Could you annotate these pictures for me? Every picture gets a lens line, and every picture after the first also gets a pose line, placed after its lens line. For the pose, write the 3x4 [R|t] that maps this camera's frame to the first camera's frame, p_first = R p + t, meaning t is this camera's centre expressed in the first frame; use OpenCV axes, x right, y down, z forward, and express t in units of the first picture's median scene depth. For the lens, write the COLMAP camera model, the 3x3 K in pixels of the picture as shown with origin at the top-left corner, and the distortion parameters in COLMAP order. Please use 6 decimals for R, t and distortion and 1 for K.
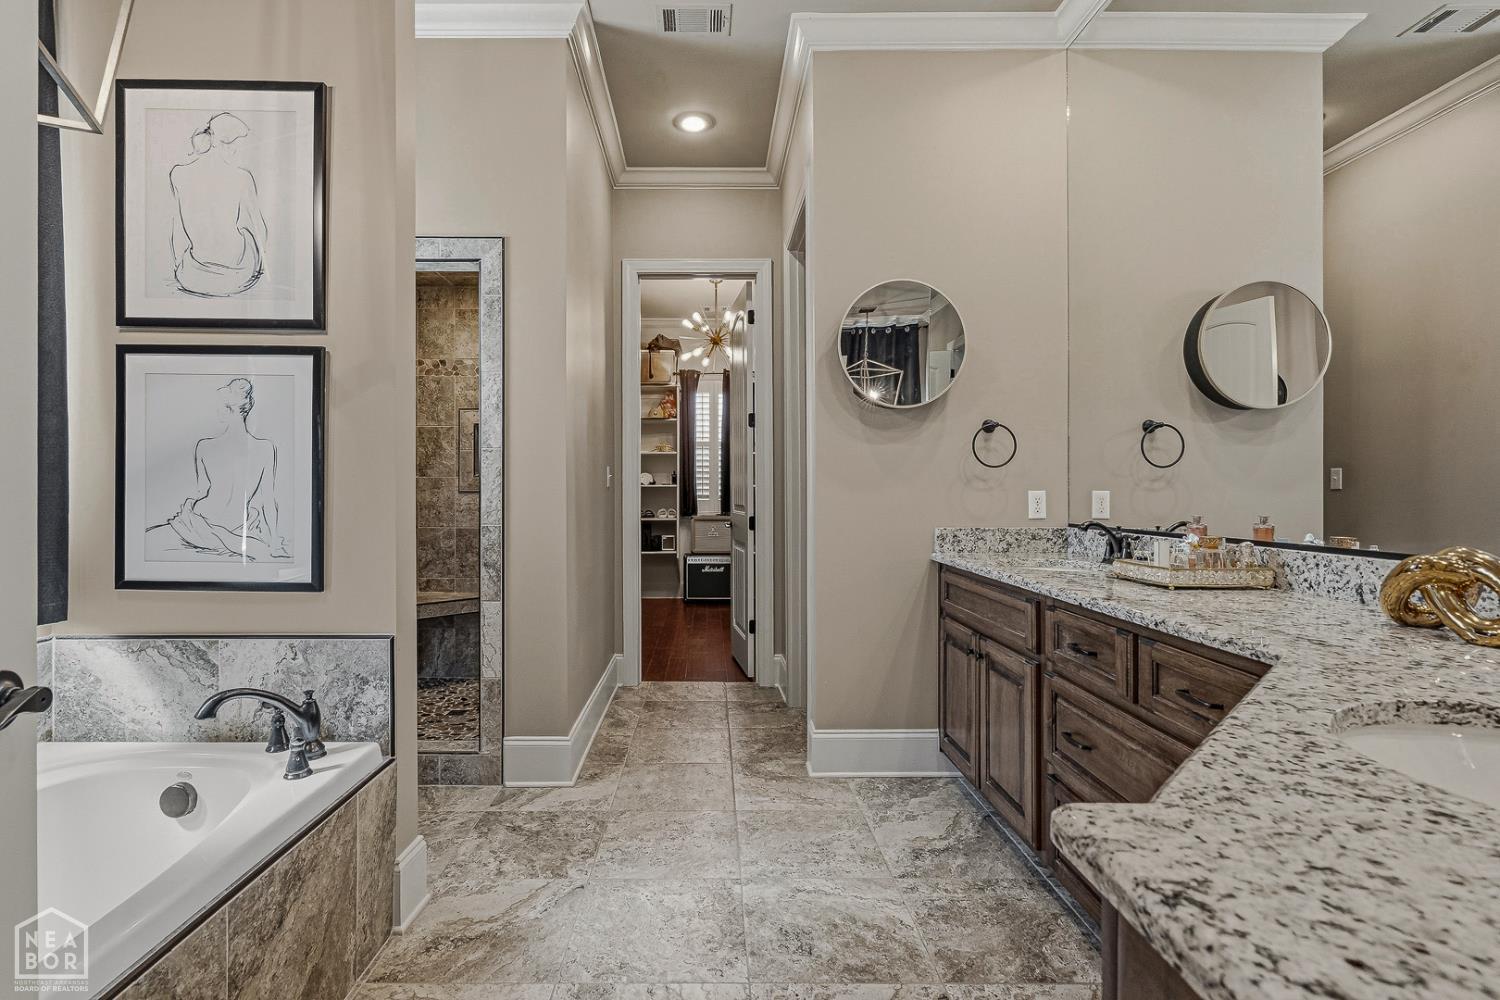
lens RADIAL K [[692.9, 0, 712.0], [0, 692.9, 487.8], [0, 0, 1]] dist [-0.009895, 0.003671]
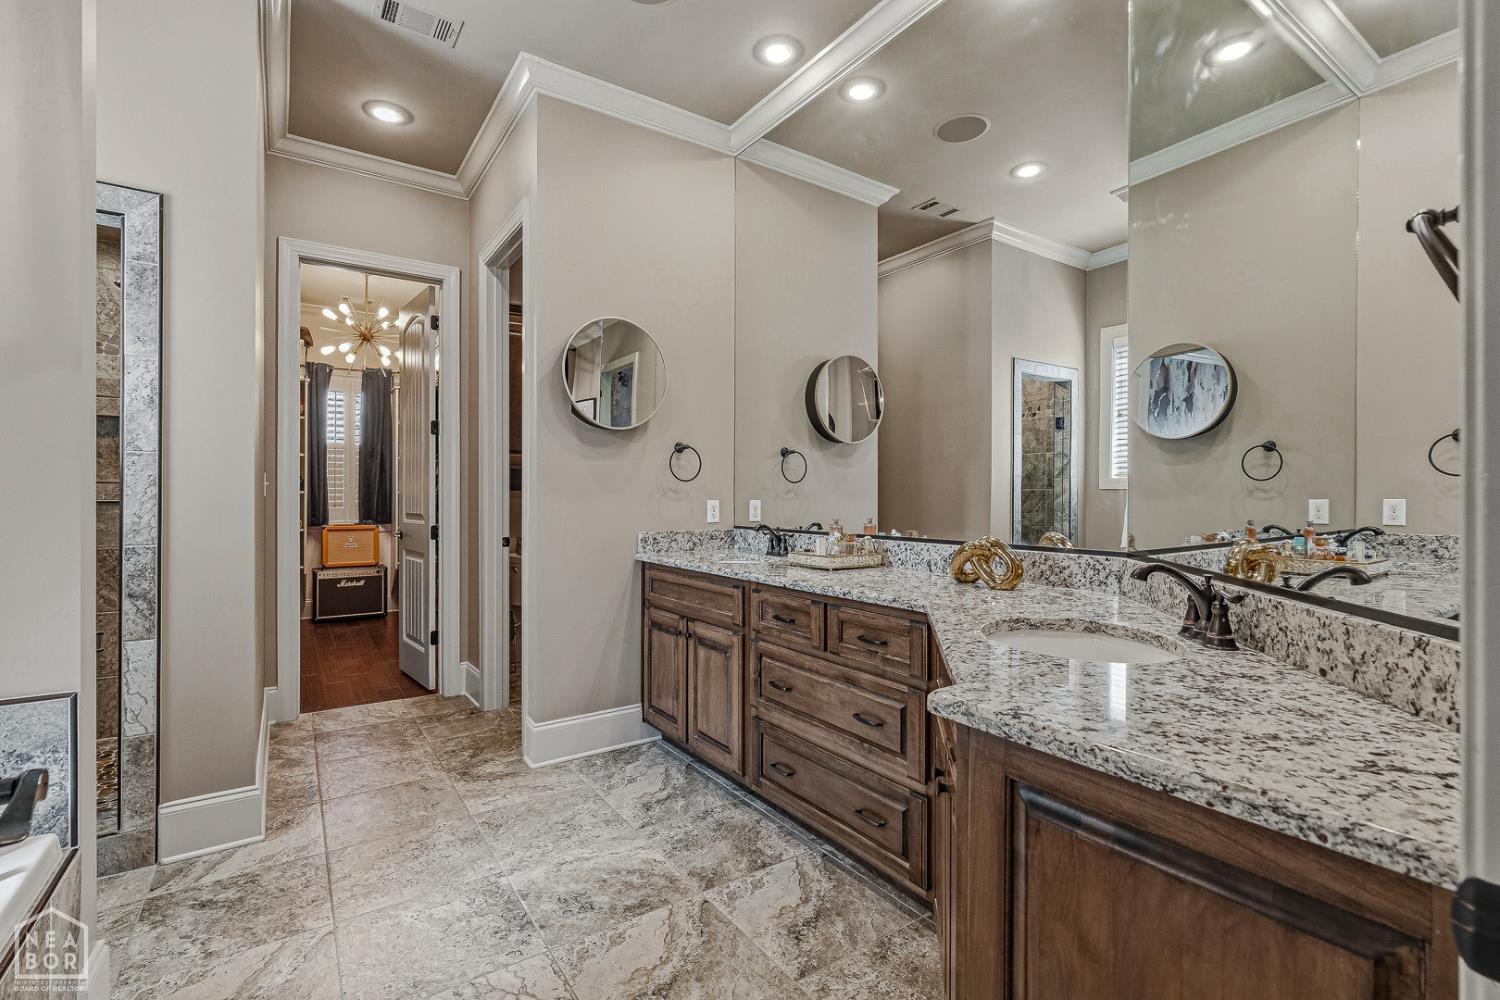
lens RADIAL K [[692.9, 0, 703.8], [0, 692.9, 489.3], [0, 0, 1]] dist [-0.009895, 0.003671]
pose [[0.831460, 0.002197, 0.555580, -0.247533], [-0.002361, 0.999997, -0.000422, -0.015296], [-0.555579, -0.000961, 0.831463, -0.039751]]
